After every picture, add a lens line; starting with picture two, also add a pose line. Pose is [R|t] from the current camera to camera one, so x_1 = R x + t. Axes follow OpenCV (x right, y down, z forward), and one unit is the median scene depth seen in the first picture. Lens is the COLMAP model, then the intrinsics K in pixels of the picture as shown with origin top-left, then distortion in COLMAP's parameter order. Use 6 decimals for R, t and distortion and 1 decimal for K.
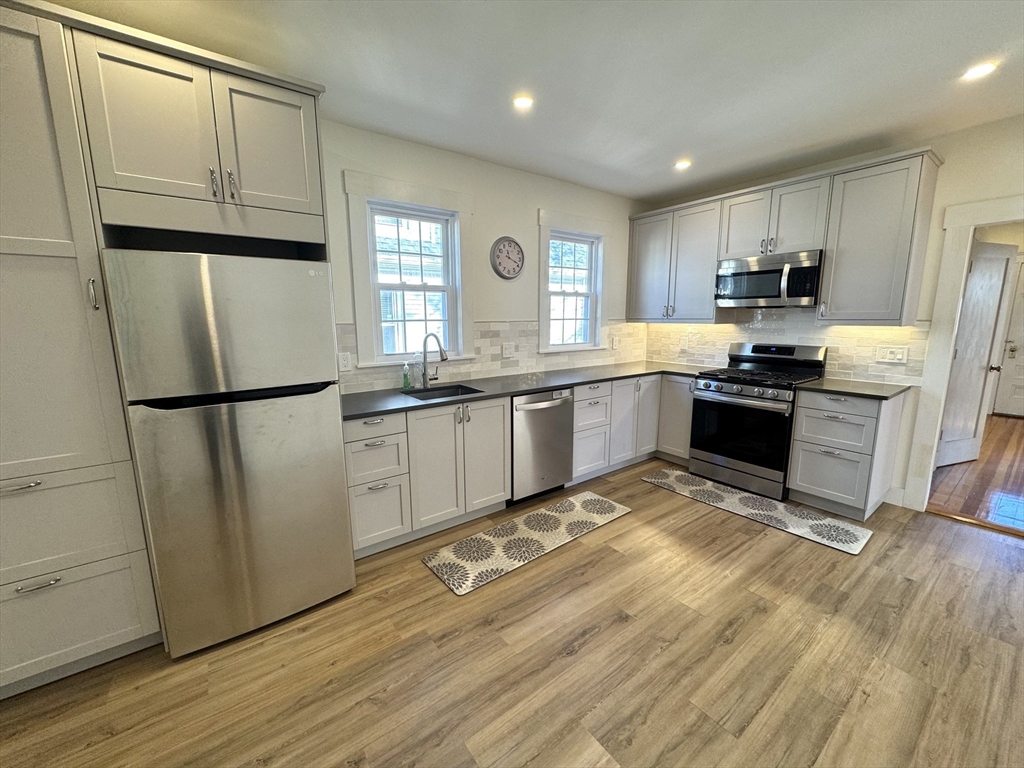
lens RADIAL K [[407.8, 0, 511.7], [0, 407.8, 382.8], [0, 0, 1]] dist [-0.001669, 0.000214]
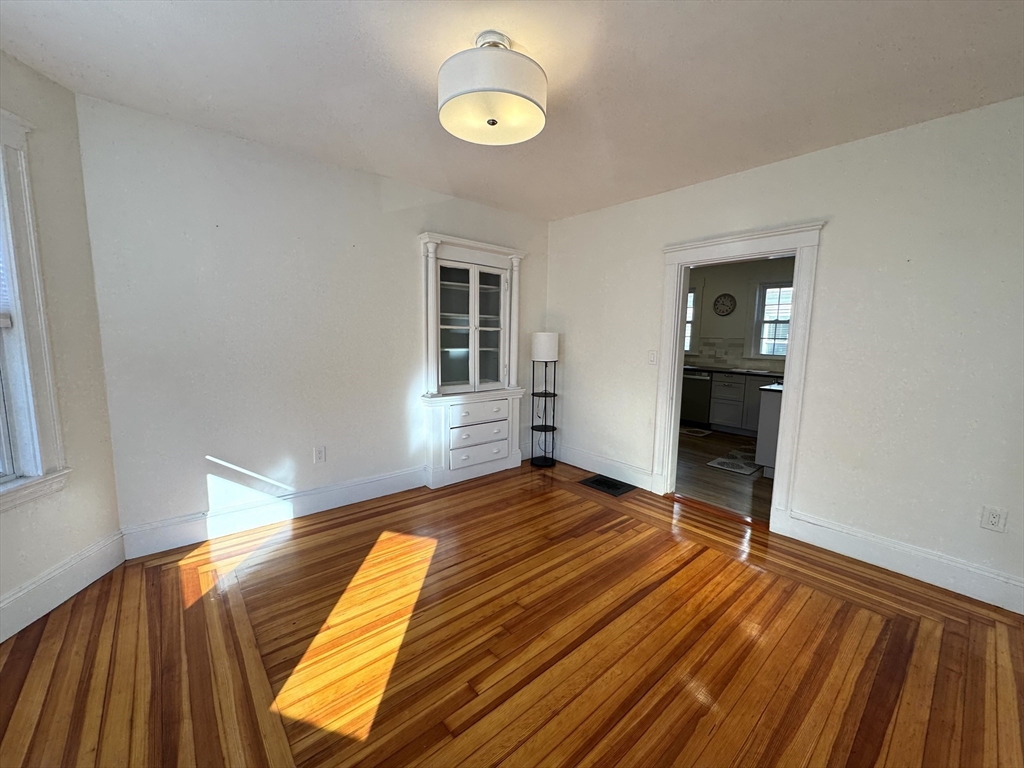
lens RADIAL K [[407.8, 0, 511.7], [0, 407.8, 382.8], [0, 0, 1]] dist [-0.001669, 0.000214]
pose [[0.067310, 0.131067, -0.989086, 2.122203], [-0.175197, 0.977484, 0.117607, -0.003279], [0.982230, 0.165369, 0.088757, -0.081138]]
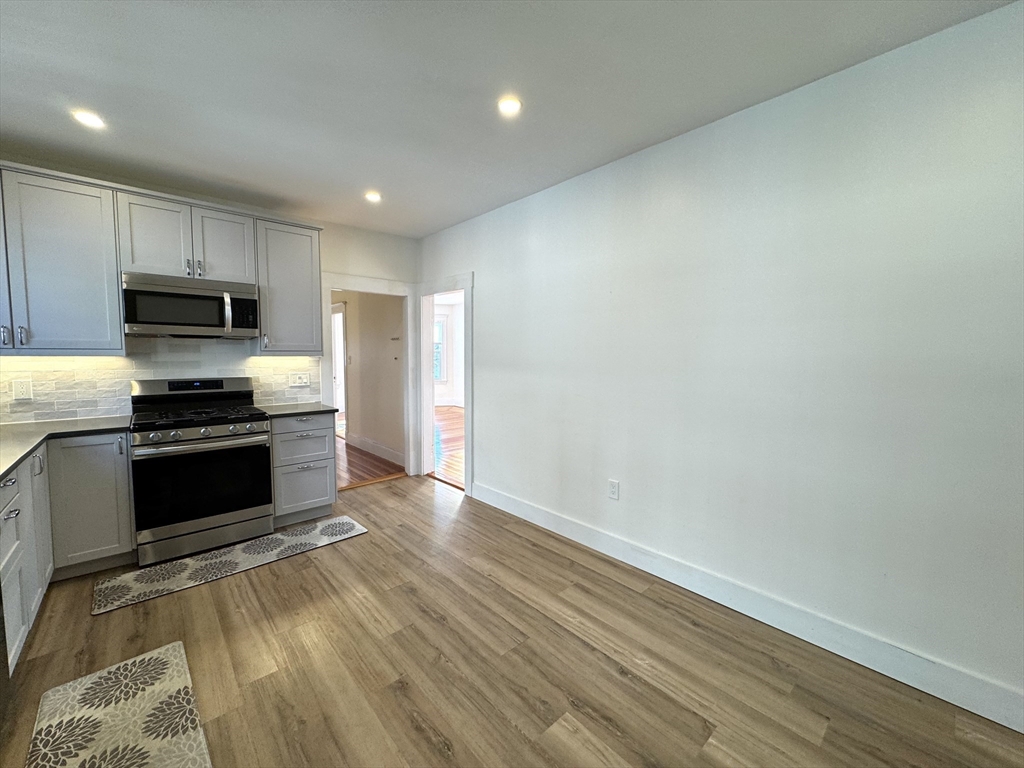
lens RADIAL K [[408.3, 0, 511.2], [0, 408.3, 382.6], [0, 0, 1]] dist [-0.001643, 0.000119]
pose [[-0.097822, -0.061641, 0.993293, -0.371600], [0.157648, 0.984518, 0.076622, -0.055134], [-0.982638, 0.164086, -0.086590, 0.486857]]
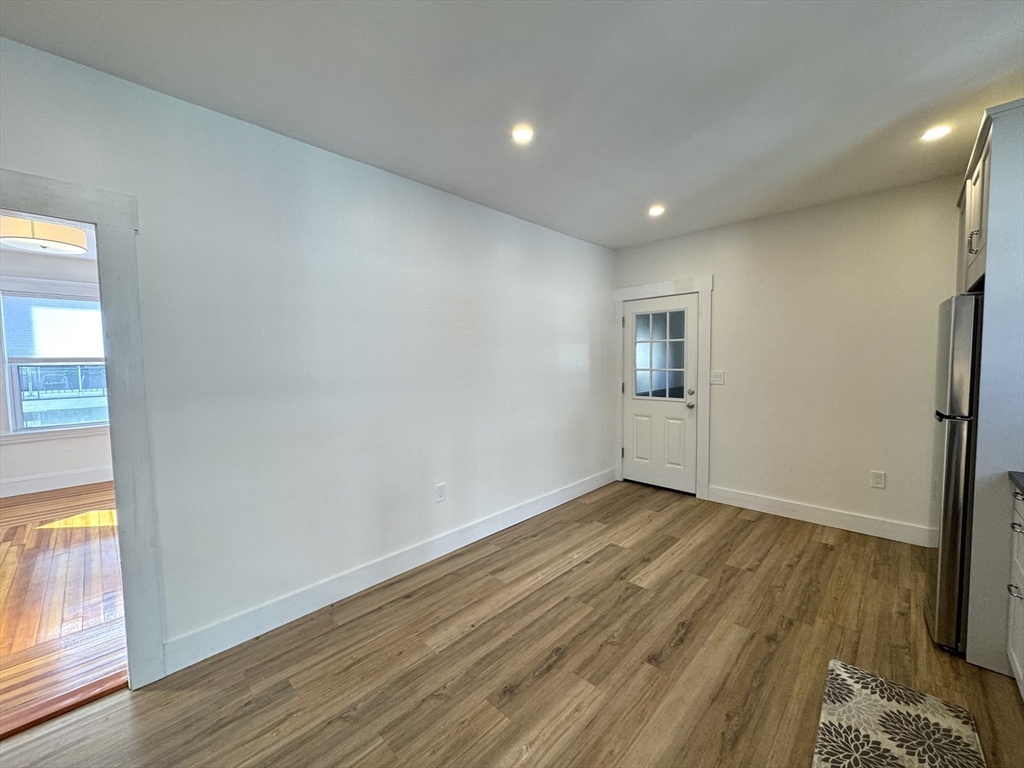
lens RADIAL K [[407.8, 0, 511.7], [0, 407.8, 382.8], [0, 0, 1]] dist [-0.001669, 0.000214]
pose [[-0.986710, 0.029435, -0.159803, 0.490669], [-0.005879, 0.976344, 0.216141, -0.186865], [0.162385, 0.214208, -0.963196, 1.147732]]
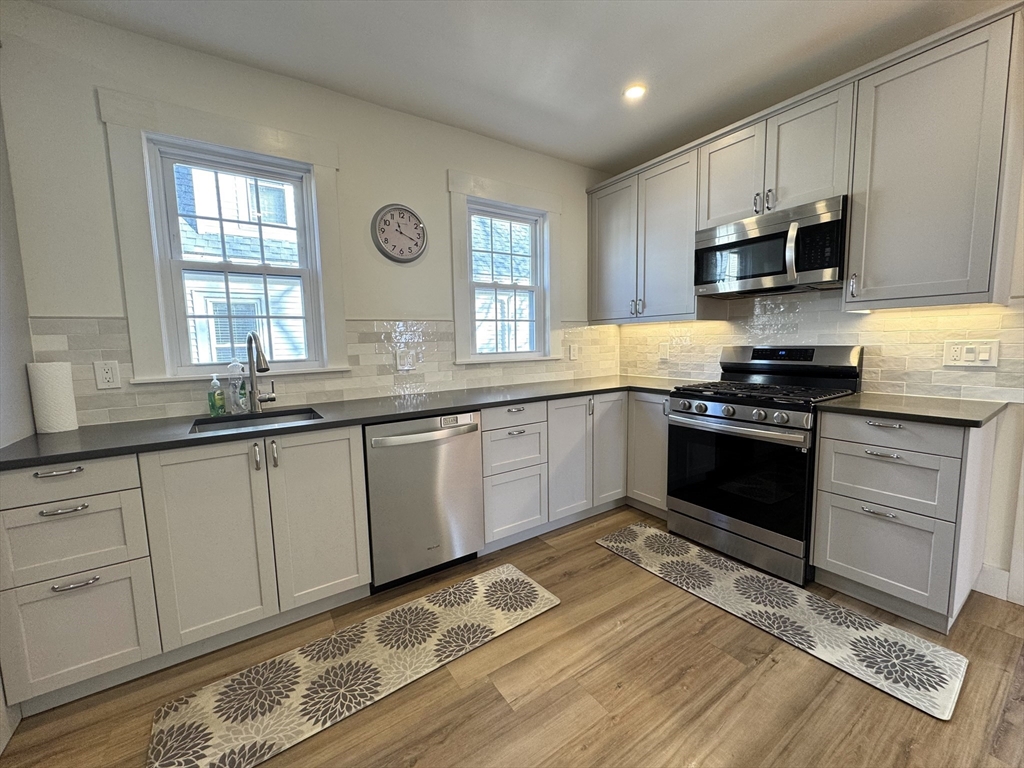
lens RADIAL K [[407.8, 0, 511.7], [0, 407.8, 382.8], [0, 0, 1]] dist [-0.001669, 0.000214]
pose [[0.998828, -0.012269, -0.046824, 0.255527], [0.009491, 0.998208, -0.059081, 0.006460], [0.047465, 0.058567, 0.997154, 0.345106]]
